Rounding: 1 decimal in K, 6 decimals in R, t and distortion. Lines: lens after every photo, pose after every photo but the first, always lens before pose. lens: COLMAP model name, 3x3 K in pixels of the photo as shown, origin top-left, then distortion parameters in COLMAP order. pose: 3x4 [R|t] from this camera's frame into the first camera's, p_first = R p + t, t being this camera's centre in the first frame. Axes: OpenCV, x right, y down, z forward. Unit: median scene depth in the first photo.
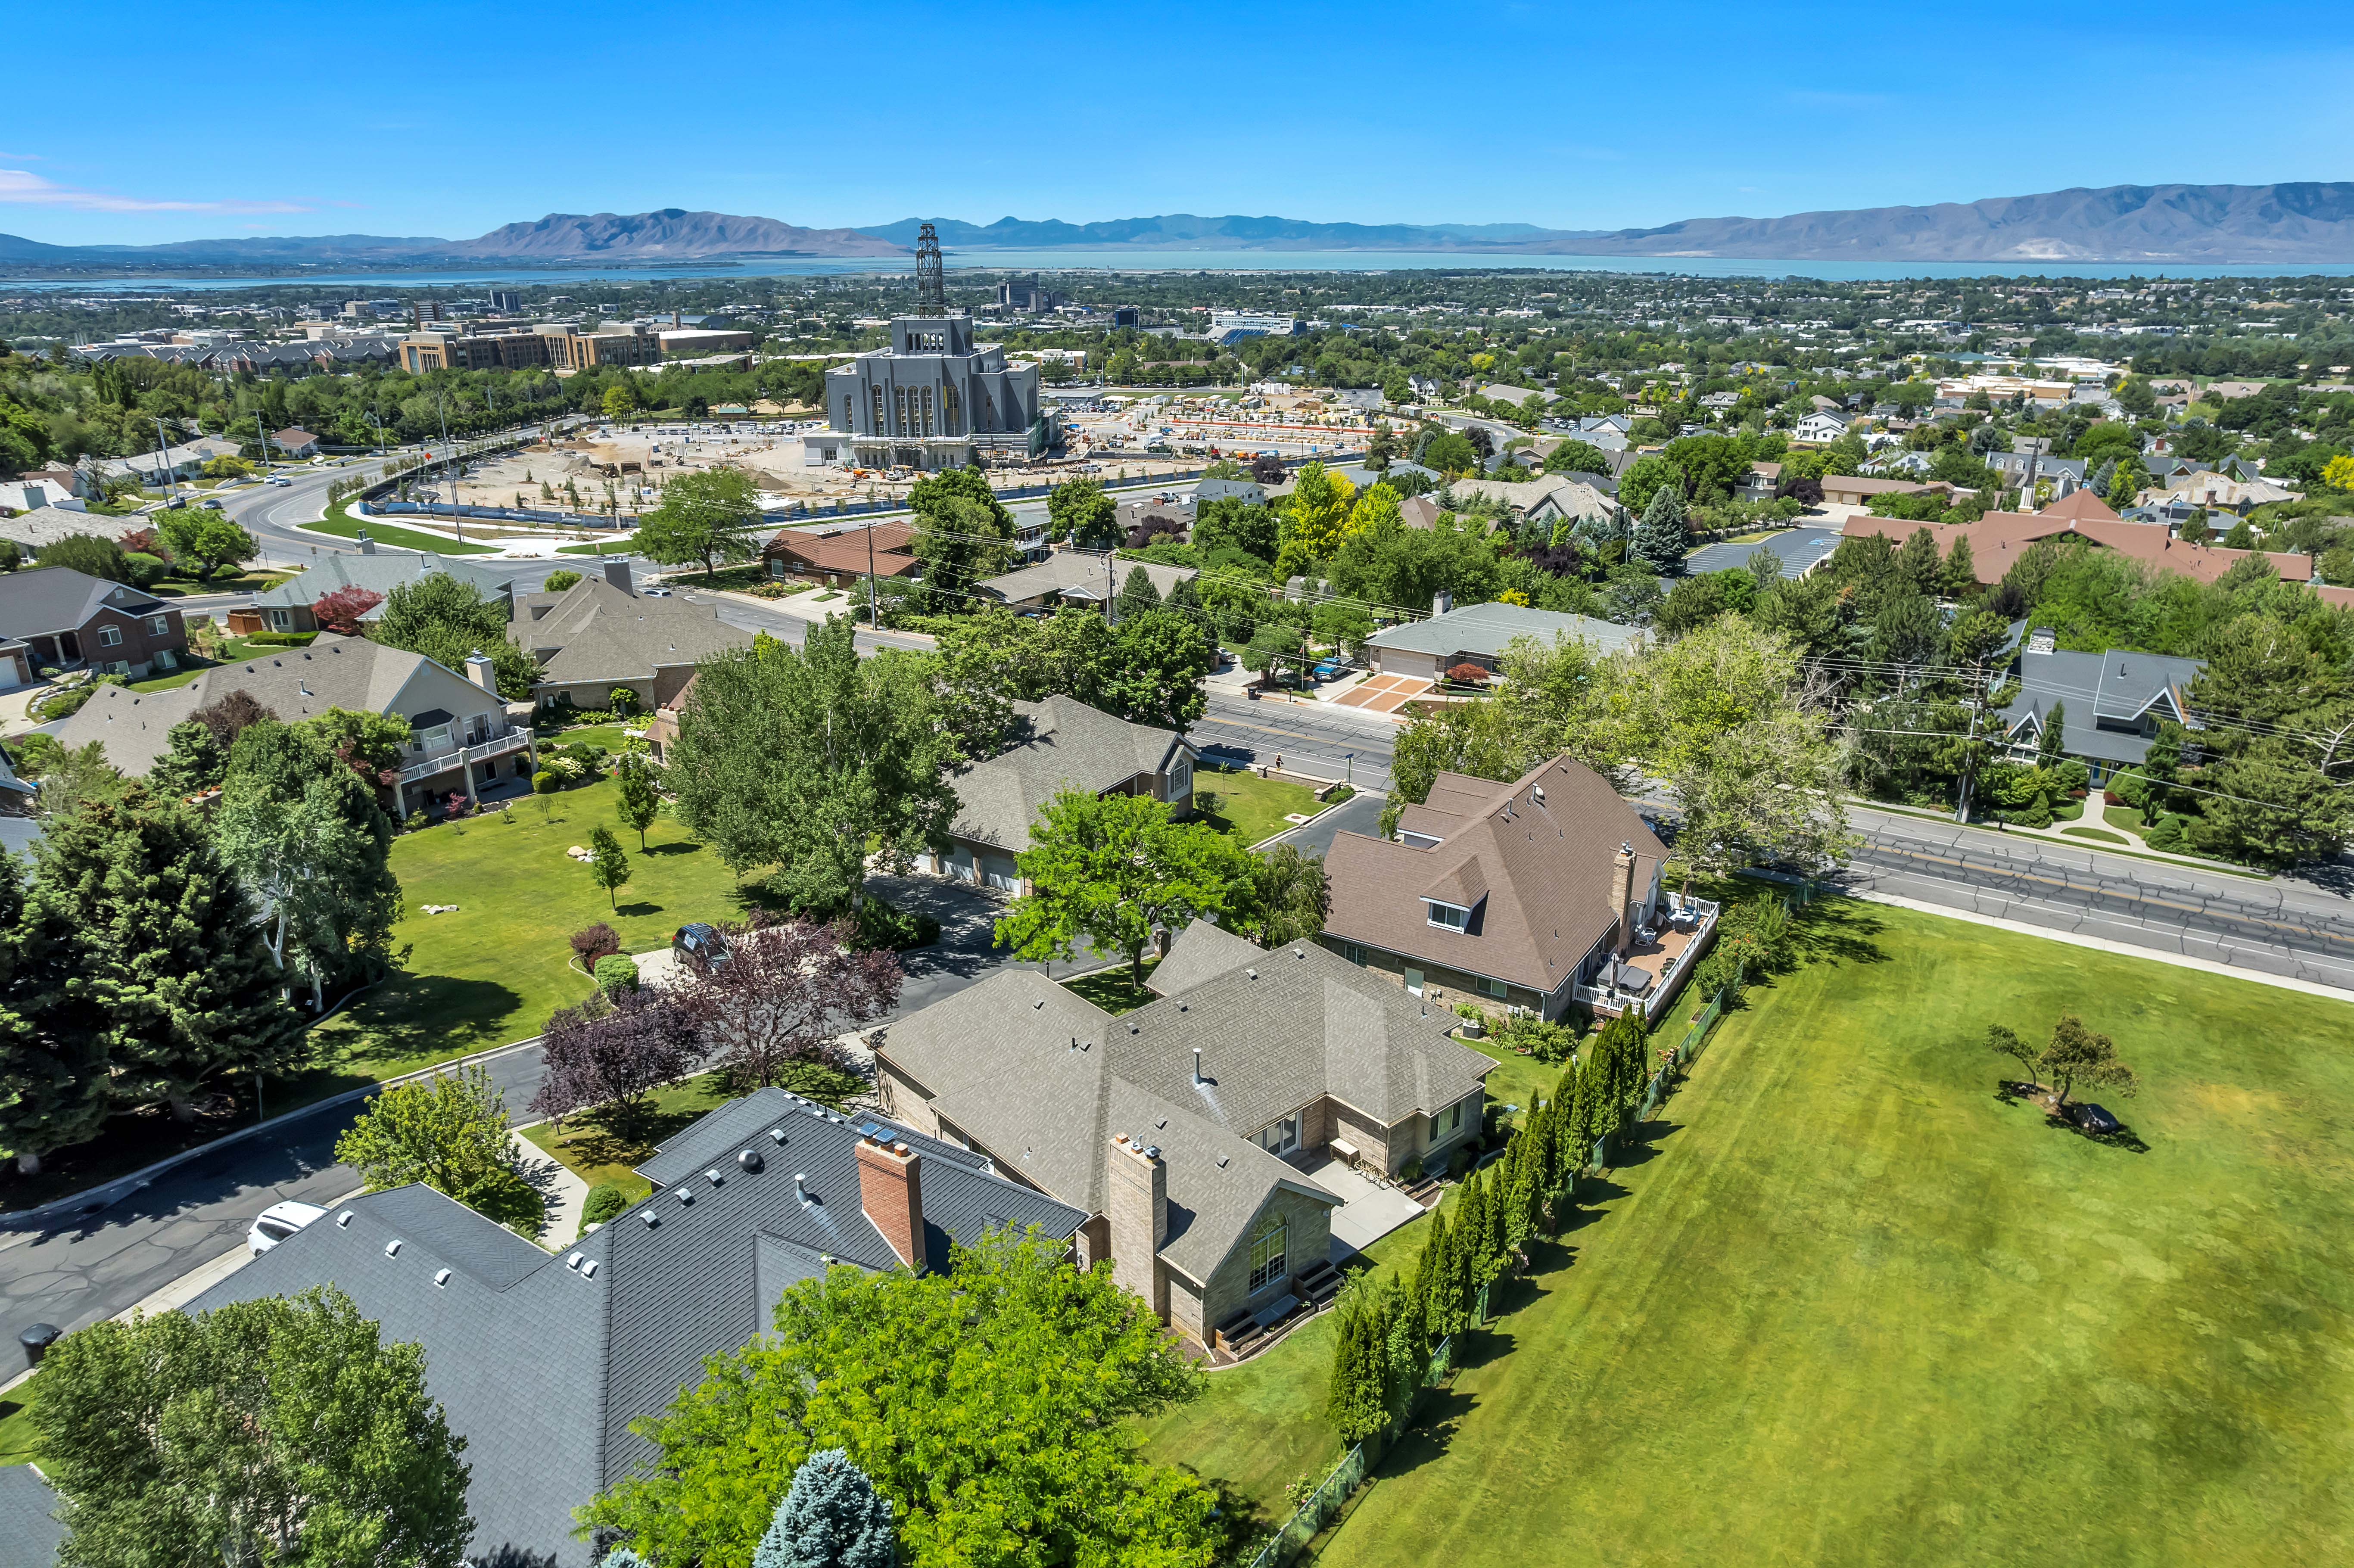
lens RADIAL K [[1496.4, 0, 1181.9], [0, 1496.4, 794.4], [0, 0, 1]] dist [-0.076768, 0.066656]
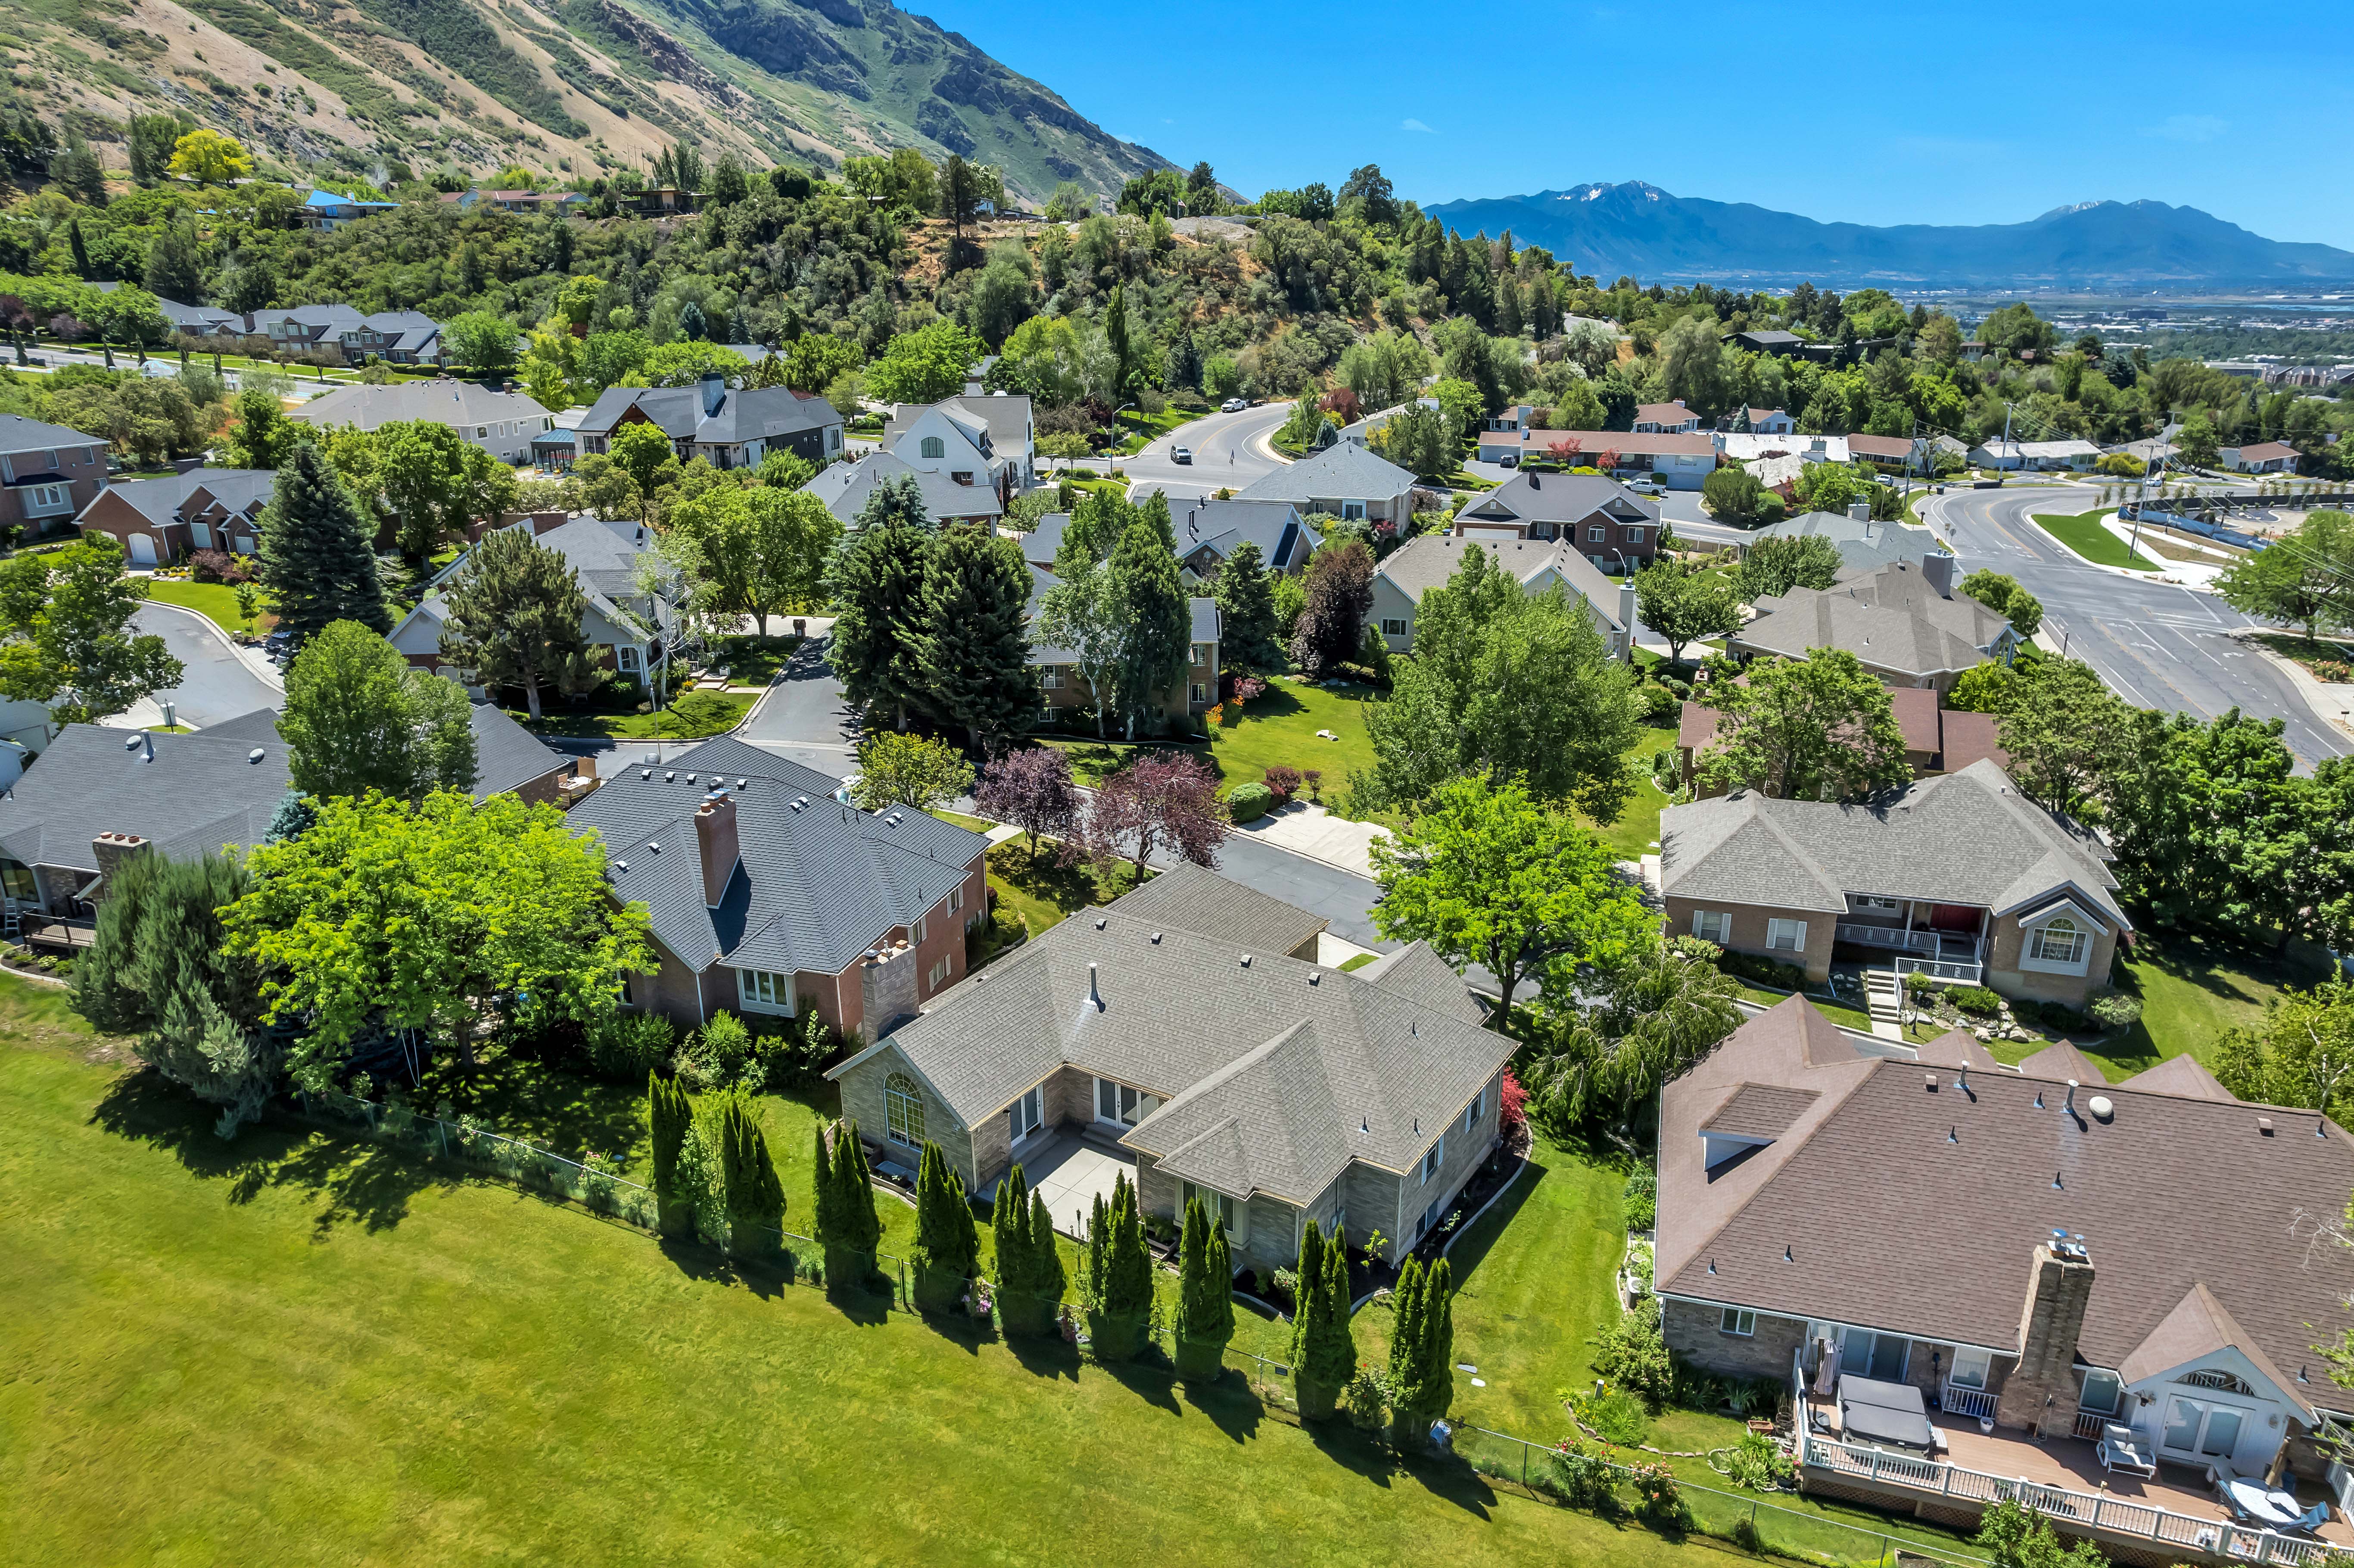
lens RADIAL K [[1496.4, 0, 1192.7], [0, 1496.4, 787.7], [0, 0, 1]] dist [-0.076768, 0.066656]
pose [[0.266899, 0.315625, -0.910574, 0.088945], [-0.330882, 0.917426, 0.221014, -0.017408], [0.905142, 0.242304, 0.349295, 0.069734]]
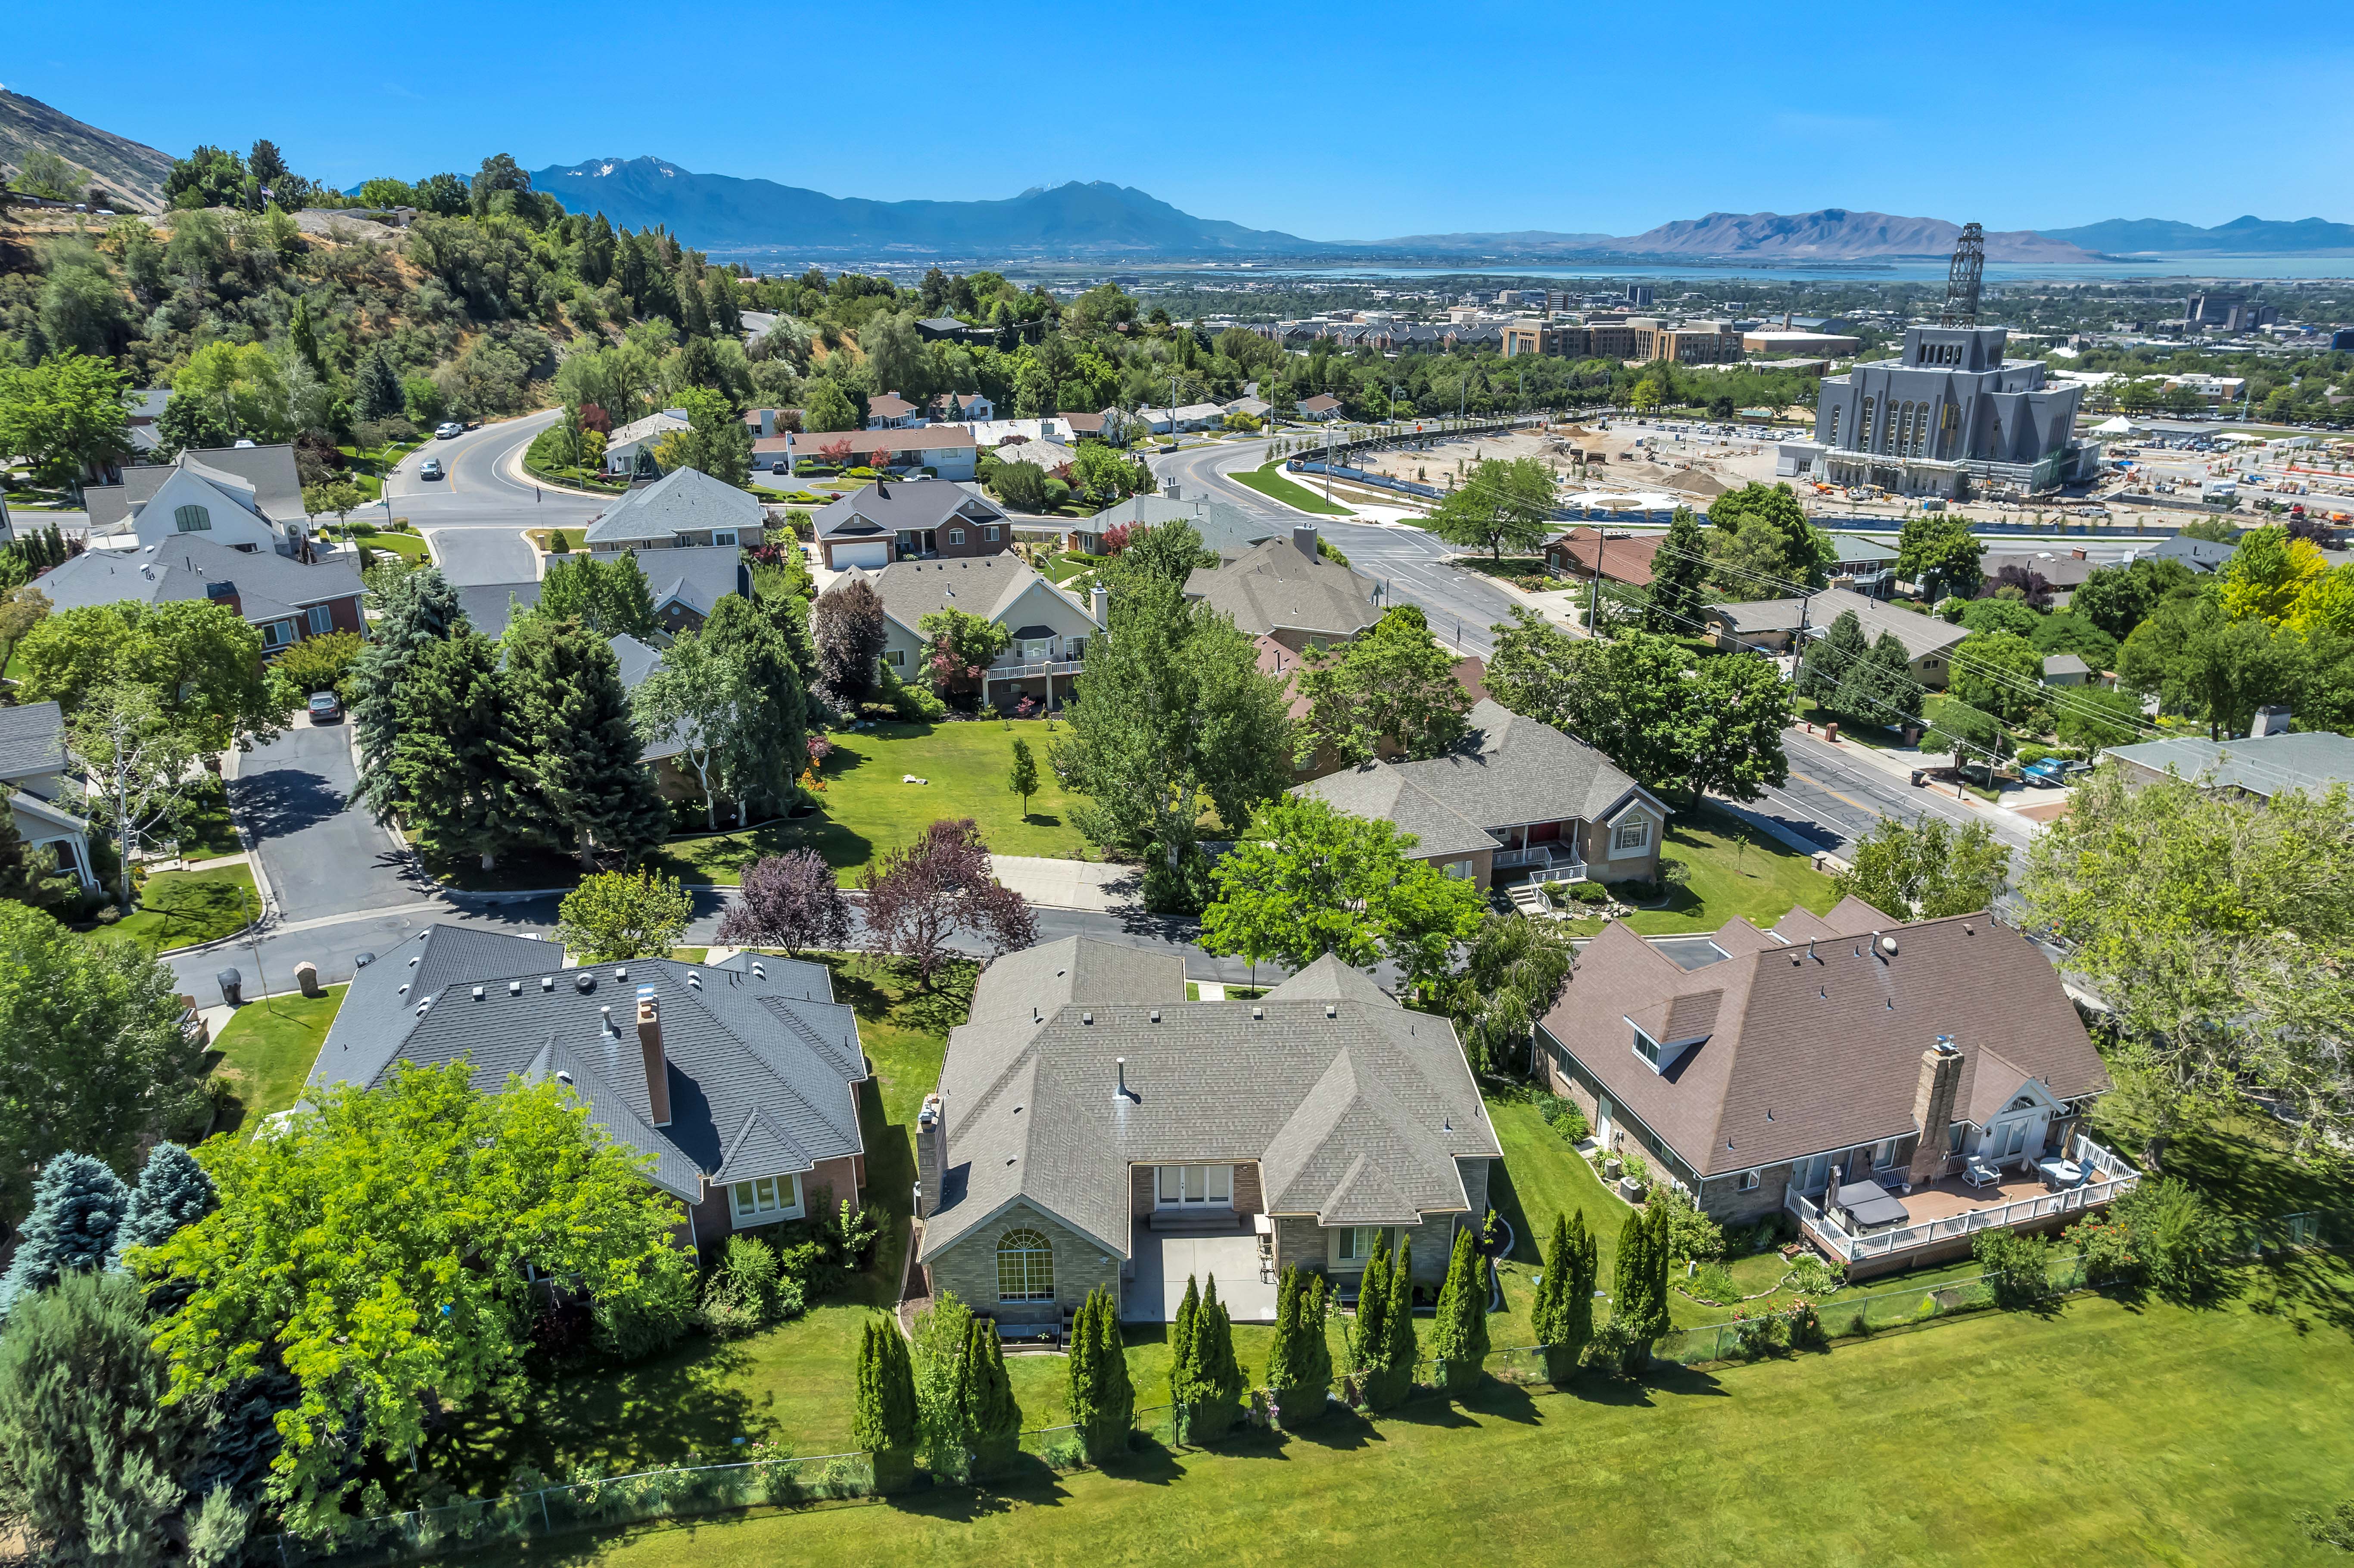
lens RADIAL K [[1496.4, 0, 1186.4], [0, 1496.4, 779.1], [0, 0, 1]] dist [-0.076768, 0.066656]
pose [[0.763358, 0.217882, -0.608122, 0.059690], [-0.223305, 0.972368, 0.068078, -0.008152], [0.606152, 0.083828, 0.790919, 0.024921]]
